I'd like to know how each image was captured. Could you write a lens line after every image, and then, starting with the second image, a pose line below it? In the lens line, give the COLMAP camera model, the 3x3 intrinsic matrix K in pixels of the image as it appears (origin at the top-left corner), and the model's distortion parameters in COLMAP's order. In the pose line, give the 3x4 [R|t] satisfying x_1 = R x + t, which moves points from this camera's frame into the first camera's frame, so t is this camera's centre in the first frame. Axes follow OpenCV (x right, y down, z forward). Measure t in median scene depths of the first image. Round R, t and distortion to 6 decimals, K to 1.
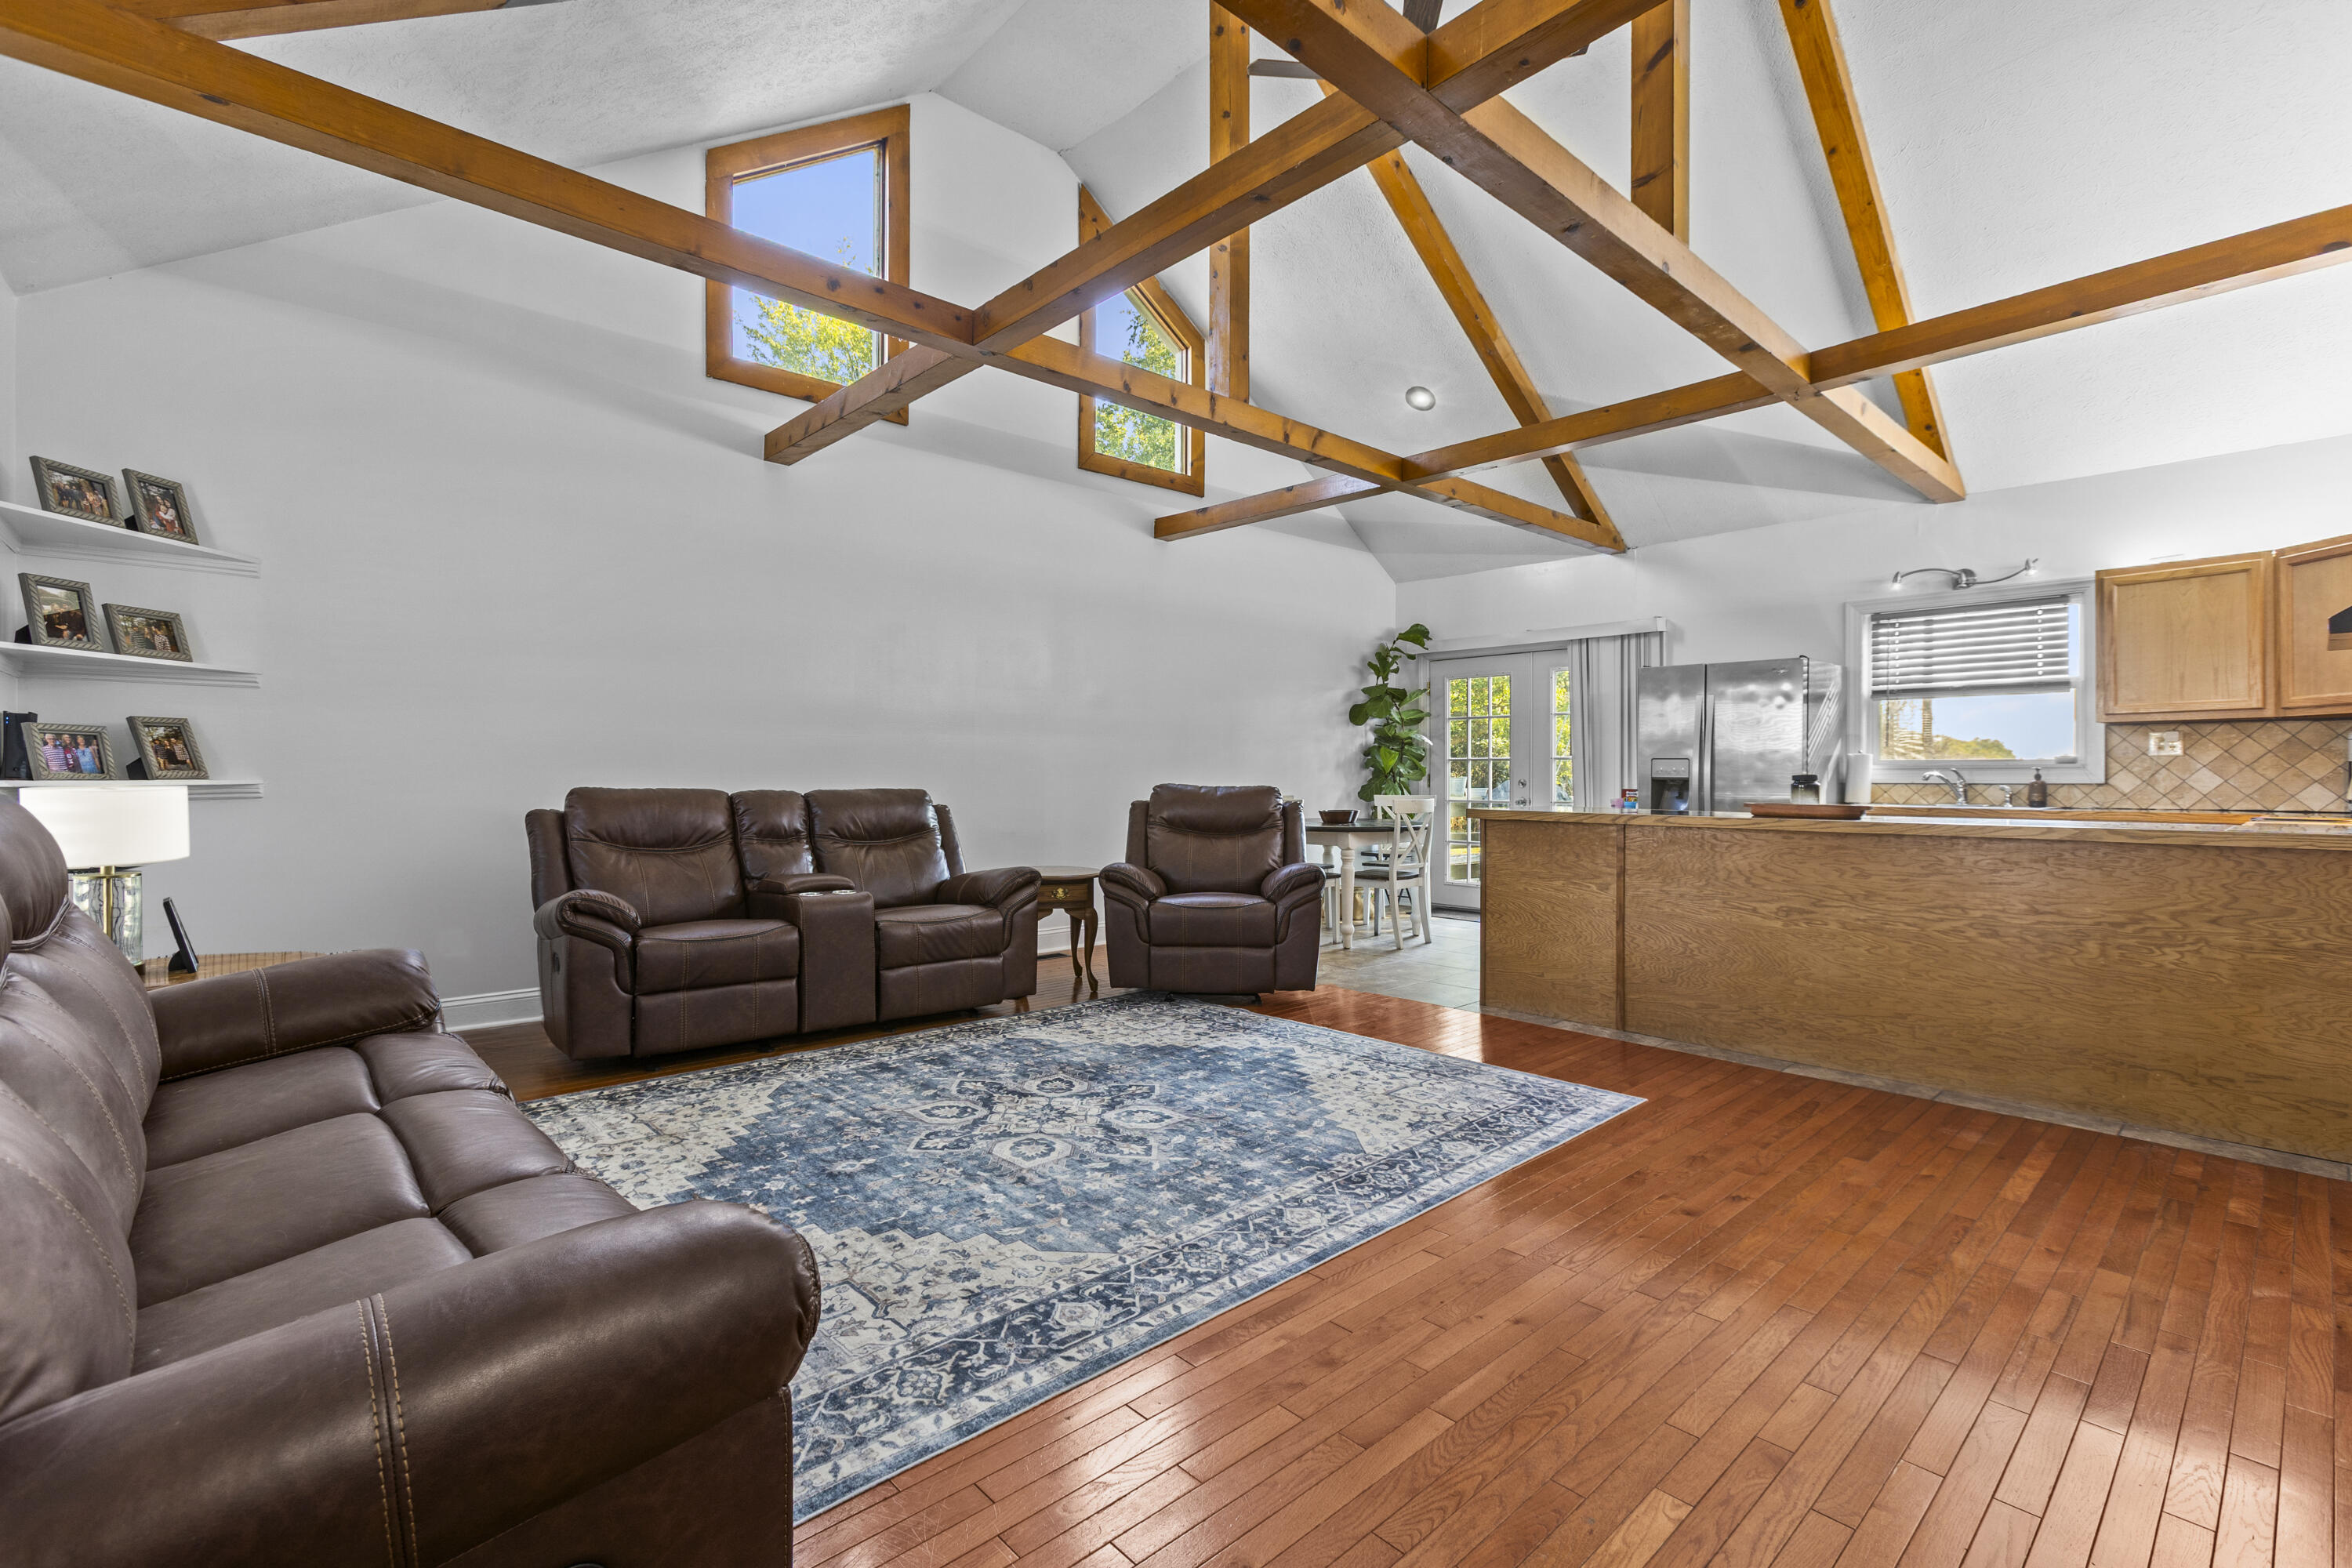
lens RADIAL K [[1049.5, 0, 1151.0], [0, 1049.5, 781.7], [0, 0, 1]] dist [-0.015127, 0.007143]
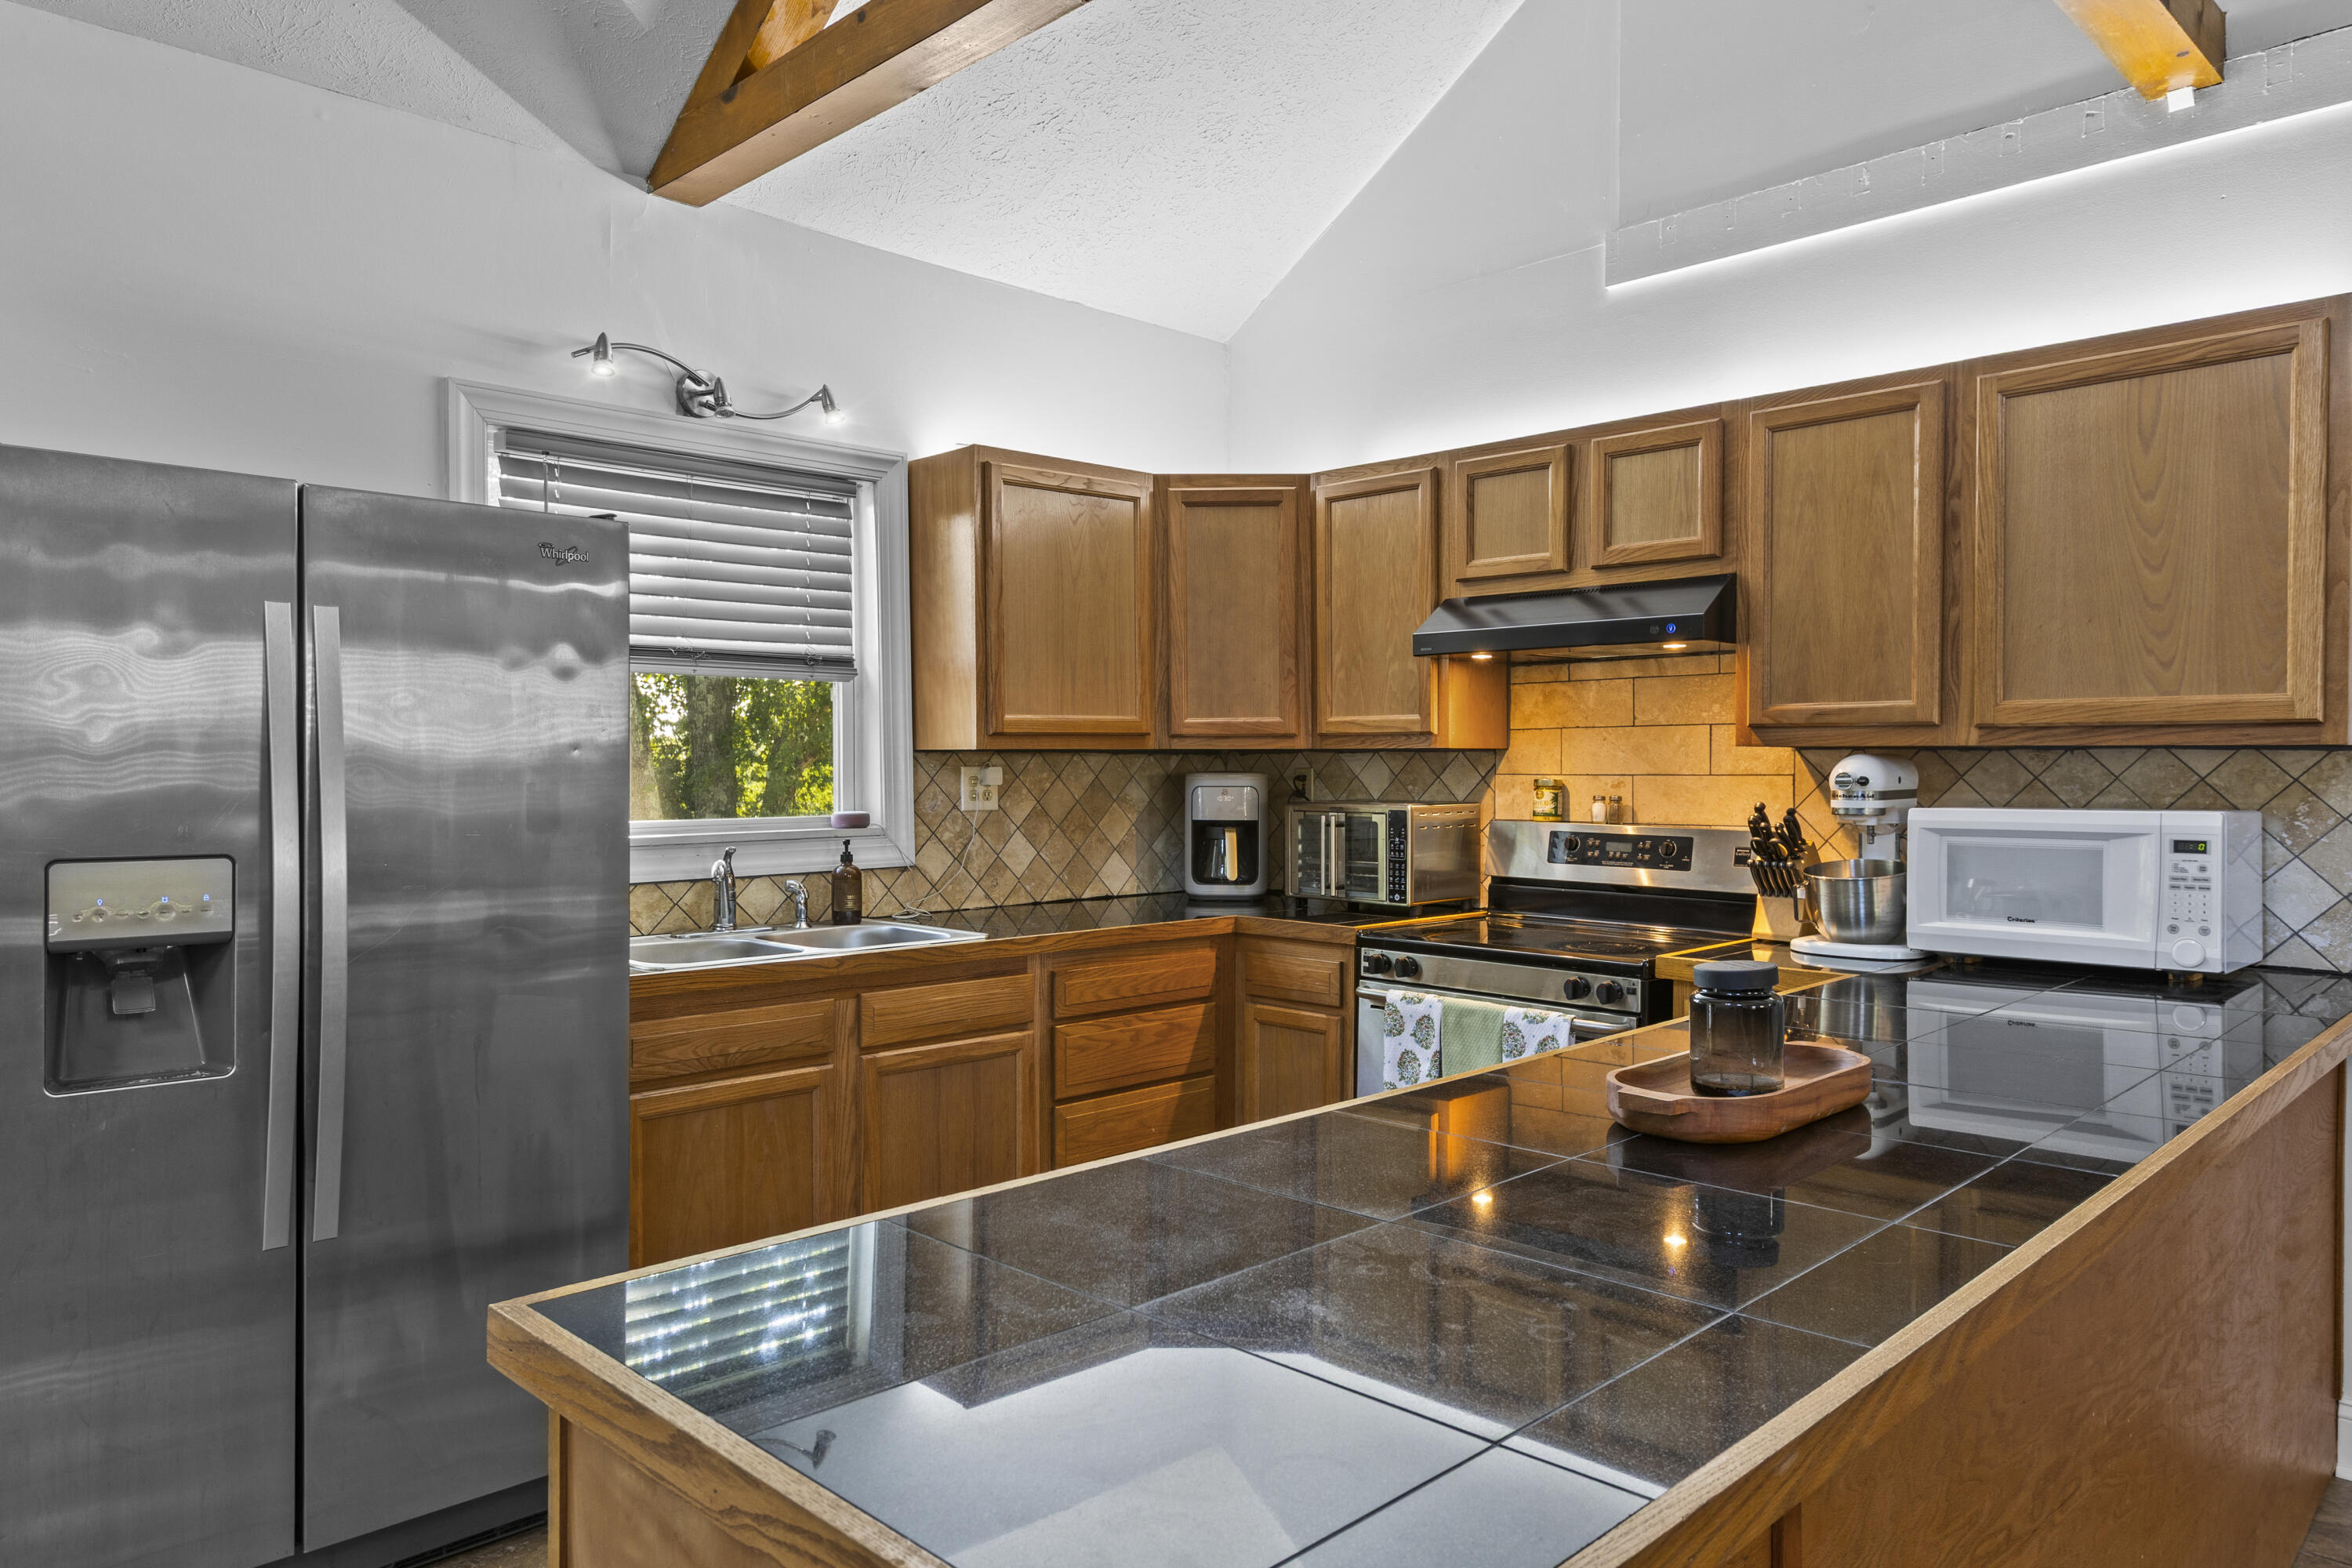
lens RADIAL K [[1535.0, 0, 1140.4], [0, 1535.0, 792.1], [0, 0, 1]] dist [-0.001667, 0.011842]
pose [[-0.046830, -0.022341, 0.998653, 0.279214], [0.008744, 0.999702, 0.022774, -0.087172], [-0.998865, 0.009799, -0.046620, 1.590053]]
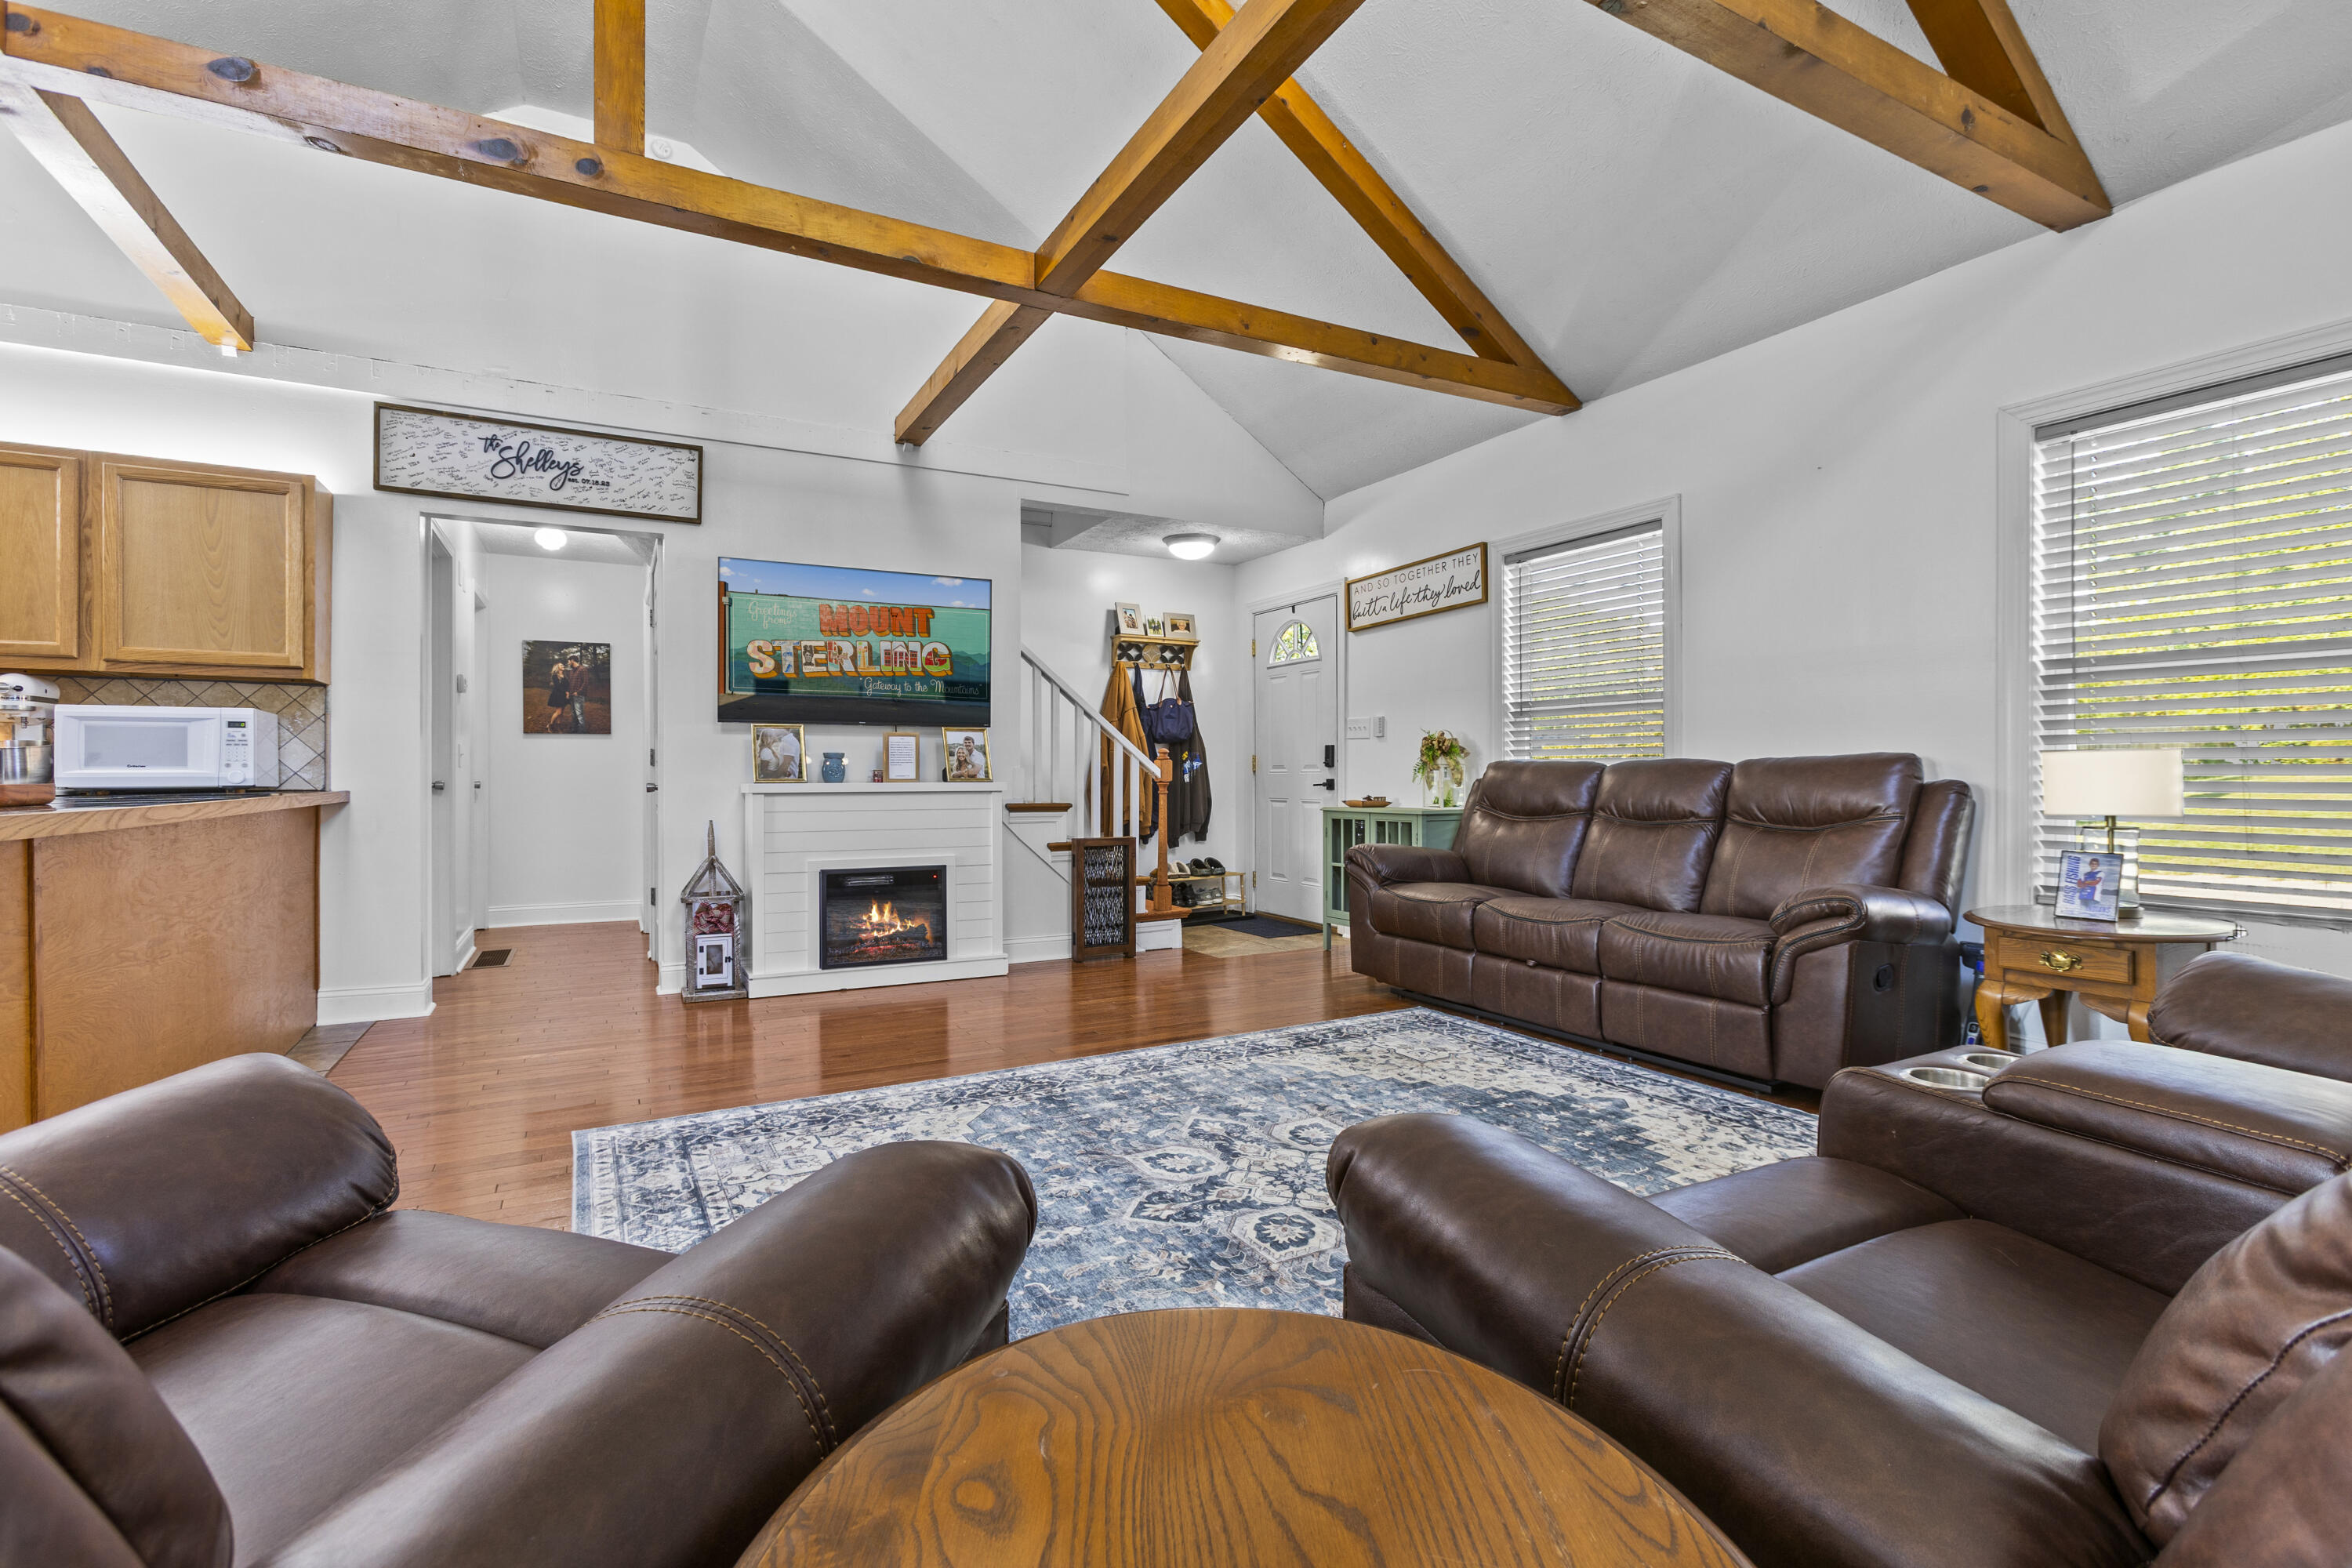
lens RADIAL K [[1049.5, 0, 1165.9], [0, 1049.5, 768.5], [0, 0, 1]] dist [-0.015127, 0.007143]
pose [[-0.975627, -0.000849, 0.219434, -0.184591], [0.000482, 0.999982, 0.006014, 0.012551], [-0.219435, 0.005973, -0.975609, 1.890003]]
